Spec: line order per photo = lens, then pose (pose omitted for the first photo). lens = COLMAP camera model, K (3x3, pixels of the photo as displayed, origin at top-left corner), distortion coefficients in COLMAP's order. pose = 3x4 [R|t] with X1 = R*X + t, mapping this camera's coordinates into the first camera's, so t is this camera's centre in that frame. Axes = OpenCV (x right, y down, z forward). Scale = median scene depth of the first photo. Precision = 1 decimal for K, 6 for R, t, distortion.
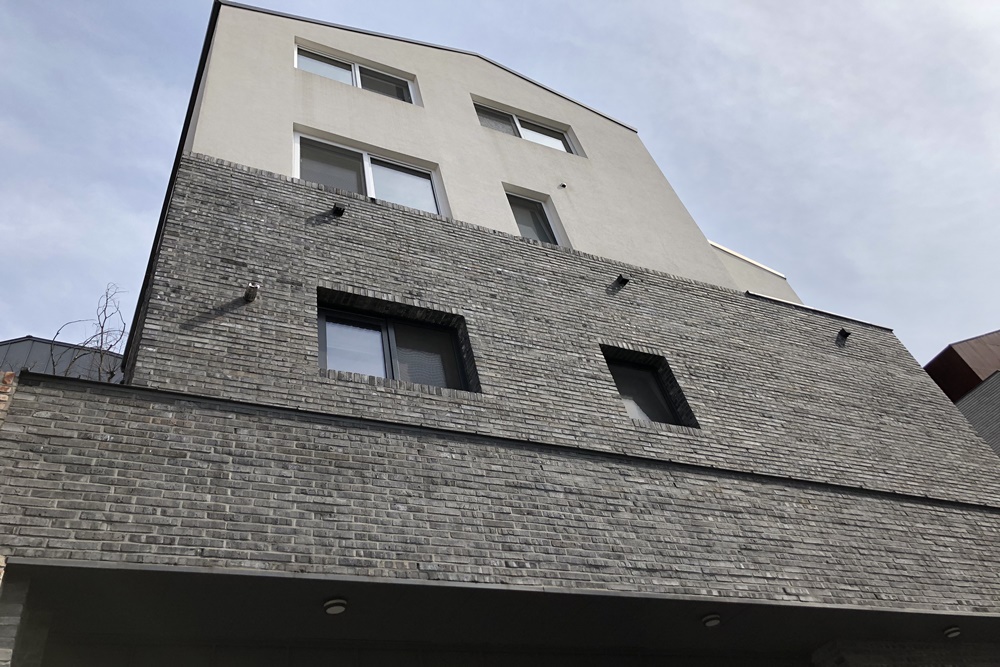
lens RADIAL K [[755.9, 0, 496.6], [0, 755.9, 332.3], [0, 0, 1]] dist [0.012899, -0.003989]
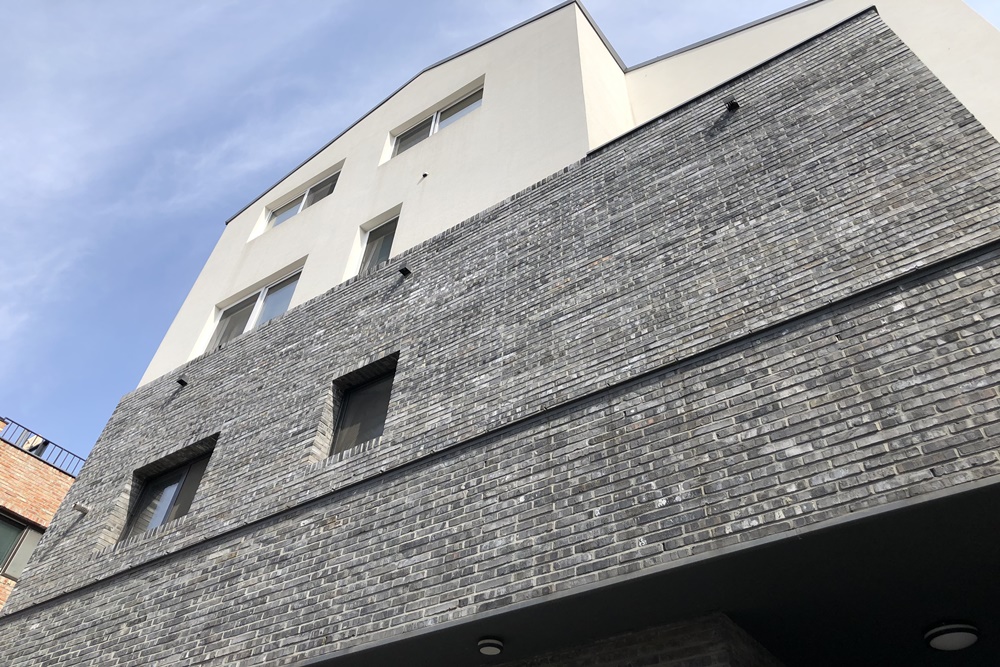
lens RADIAL K [[755.9, 0, 496.5], [0, 755.9, 334.8], [0, 0, 1]] dist [0.012899, -0.003989]
pose [[0.549128, -0.467964, -0.692436, 1.161991], [0.500496, 0.847668, -0.175961, 0.294225], [0.669300, -0.249936, 0.699692, 0.644201]]
